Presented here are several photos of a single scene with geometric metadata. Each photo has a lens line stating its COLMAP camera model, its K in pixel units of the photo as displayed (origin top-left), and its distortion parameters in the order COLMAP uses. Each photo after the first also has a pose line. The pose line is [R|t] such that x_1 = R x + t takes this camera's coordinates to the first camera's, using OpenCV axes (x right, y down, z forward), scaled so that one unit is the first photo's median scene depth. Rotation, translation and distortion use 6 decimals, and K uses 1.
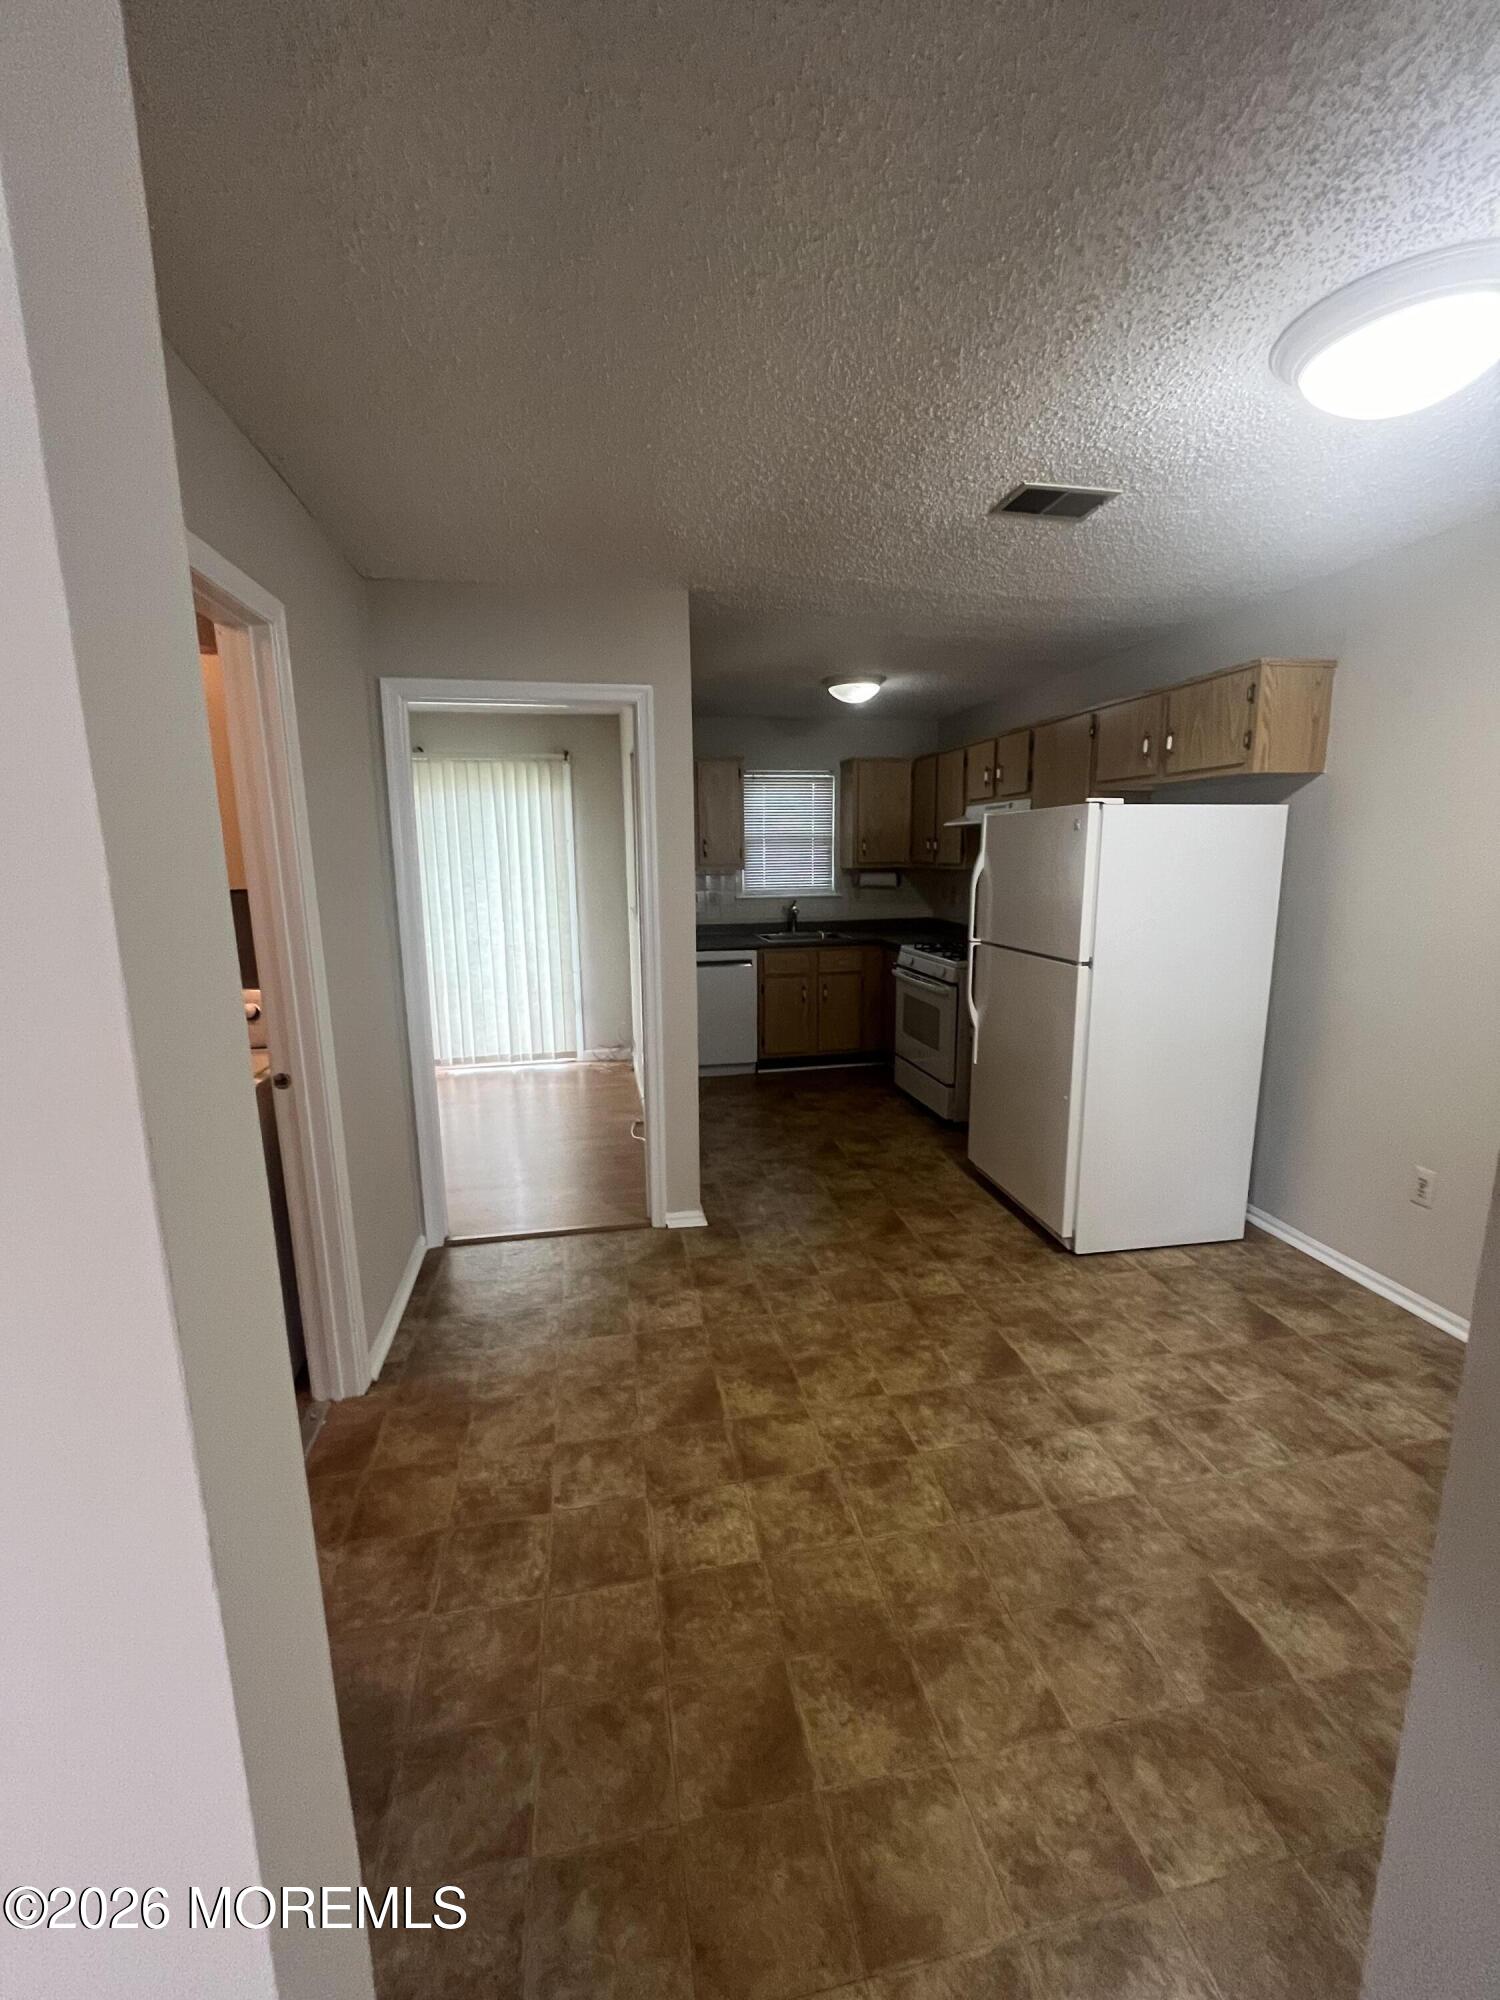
lens RADIAL K [[810.5, 0, 743.2], [0, 810.5, 998.9], [0, 0, 1]] dist [-0.003290, 0.000504]
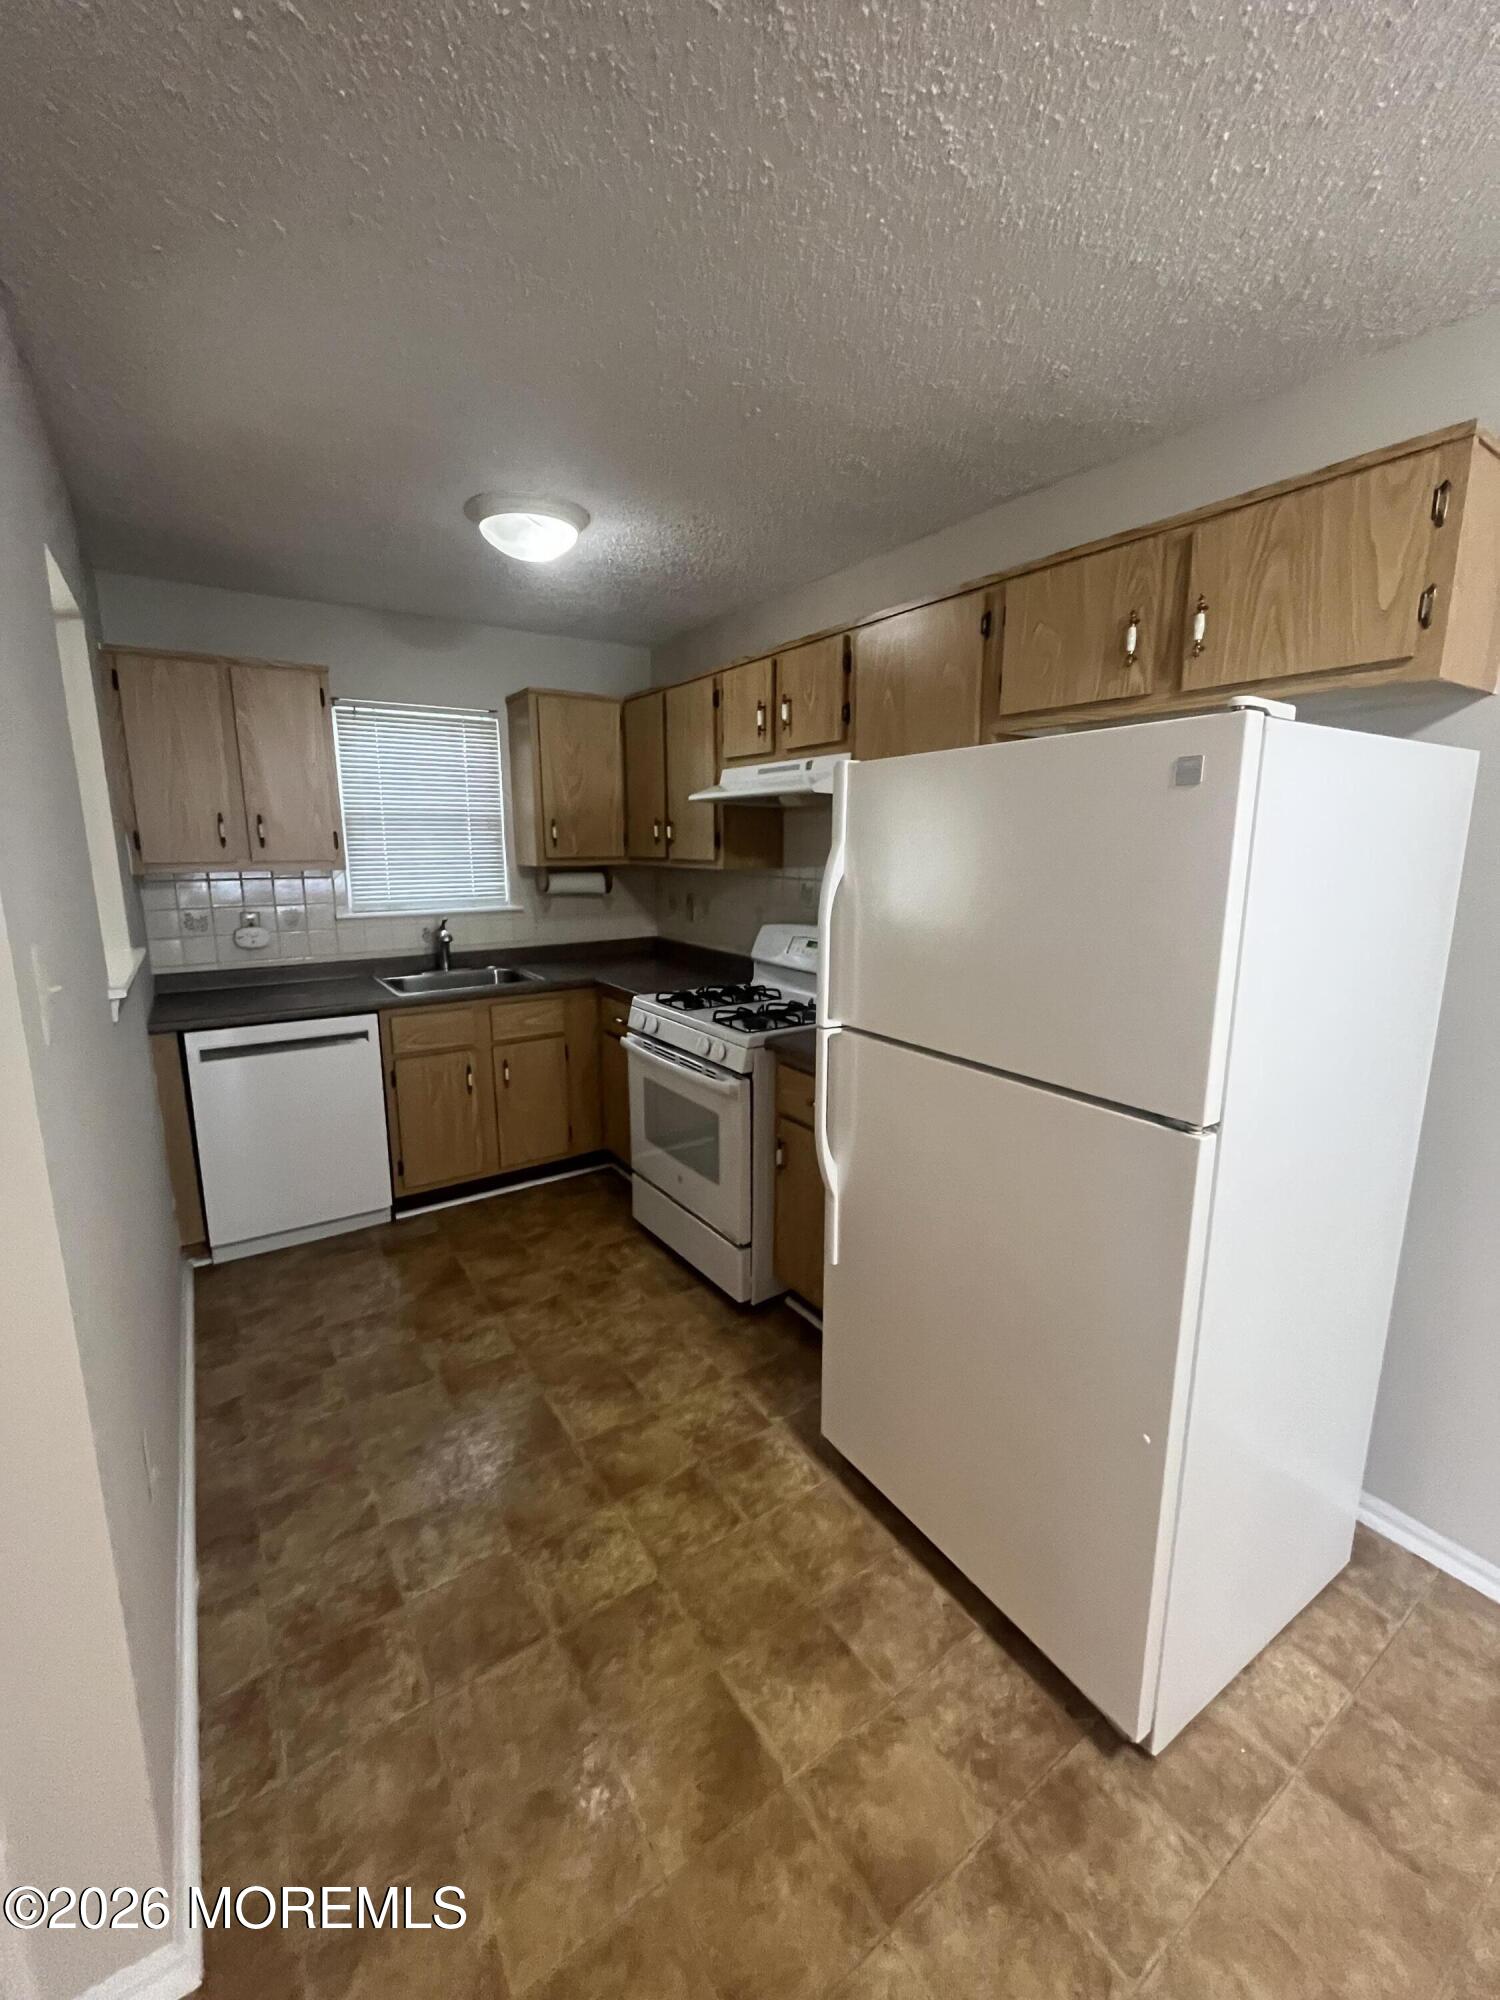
lens RADIAL K [[810.5, 0, 741.2], [0, 810.5, 995.1], [0, 0, 1]] dist [-0.003290, 0.000504]
pose [[0.920989, -0.061959, 0.384631, 0.050707], [0.059679, 0.998058, 0.017873, -0.099749], [-0.384991, 0.006493, 0.922897, 0.564080]]
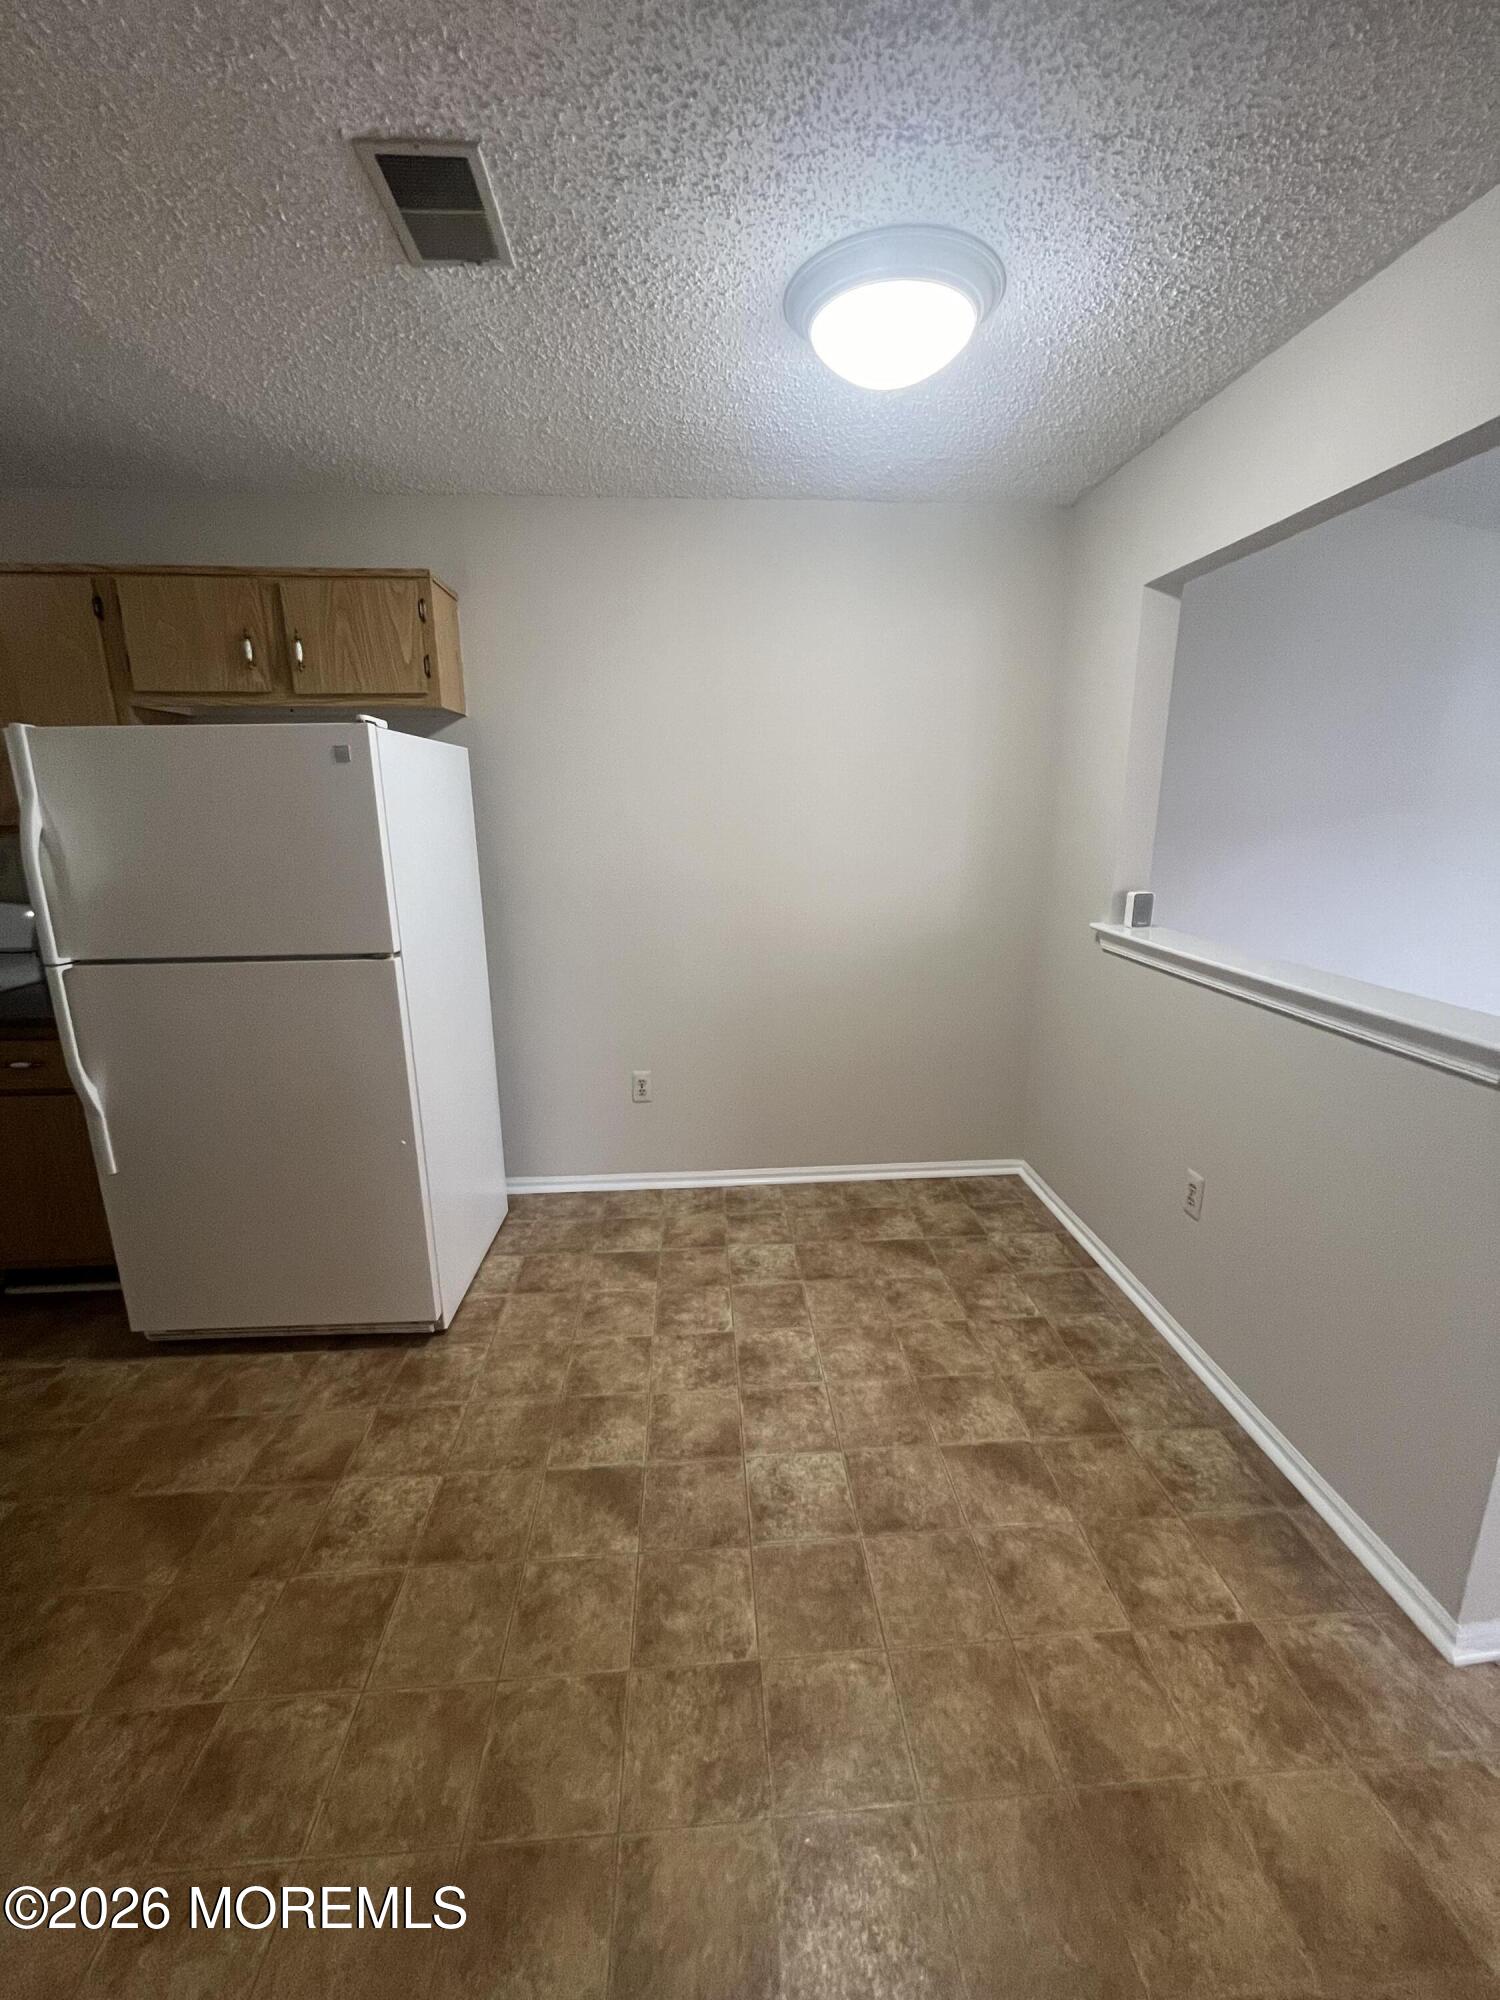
lens RADIAL K [[810.5, 0, 750.4], [0, 810.5, 996.4], [0, 0, 1]] dist [-0.003290, 0.000504]
pose [[0.118241, -0.218709, 0.968600, -0.186547], [0.184169, 0.963349, 0.195041, -0.069182], [-0.975757, 0.155324, 0.154186, 0.461083]]
